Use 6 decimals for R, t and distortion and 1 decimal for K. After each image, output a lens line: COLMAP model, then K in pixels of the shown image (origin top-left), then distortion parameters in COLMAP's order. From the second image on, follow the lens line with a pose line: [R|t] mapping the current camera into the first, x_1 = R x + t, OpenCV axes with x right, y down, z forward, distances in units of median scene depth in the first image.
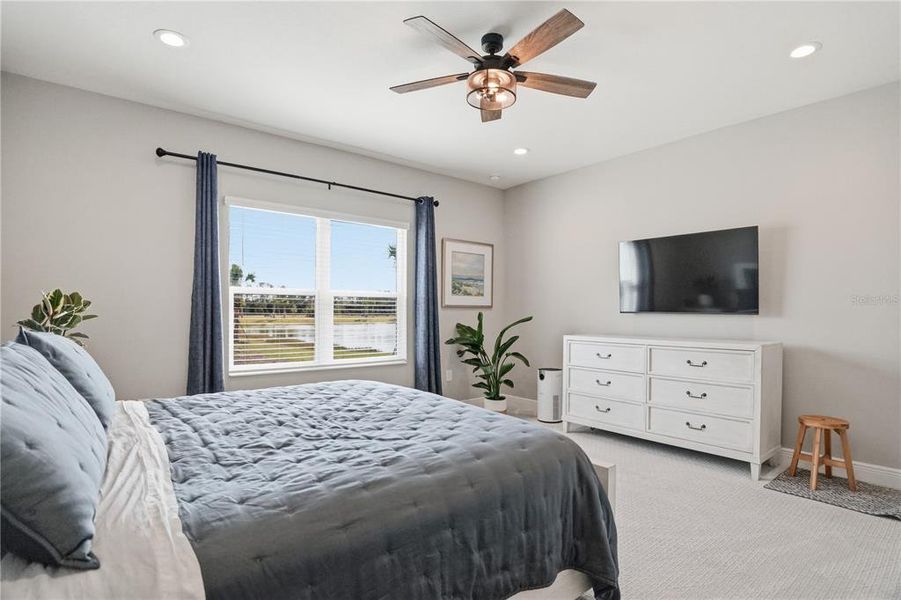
lens RADIAL K [[455.1, 0, 454.2], [0, 455.1, 312.5], [0, 0, 1]] dist [-0.030986, 0.000655]
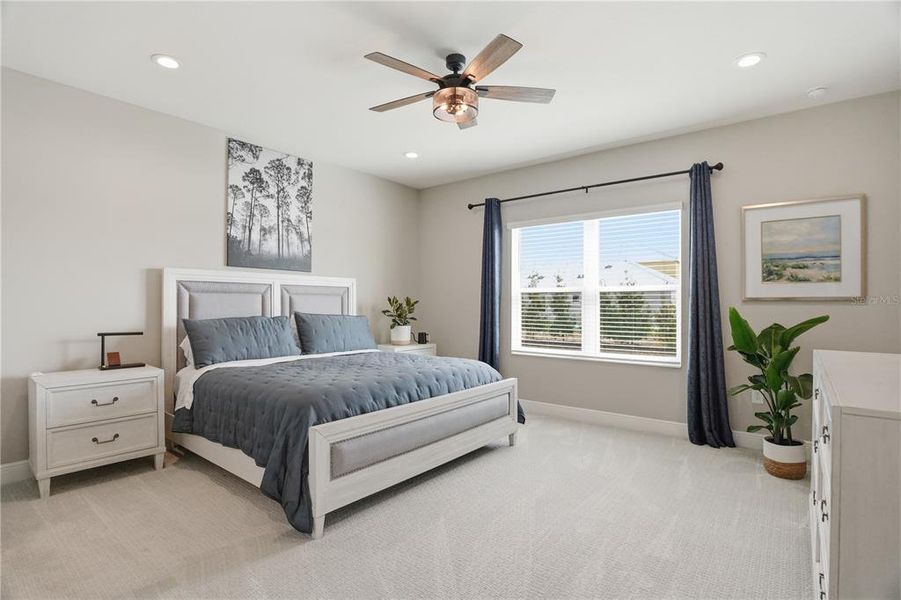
lens RADIAL K [[455.1, 0, 454.2], [0, 455.1, 312.5], [0, 0, 1]] dist [-0.030986, 0.000655]
pose [[0.230825, 0.010043, -0.972943, 0.682501], [-0.001980, 0.999950, 0.009852, 0.002413], [0.972993, -0.000348, 0.230833, 0.434036]]
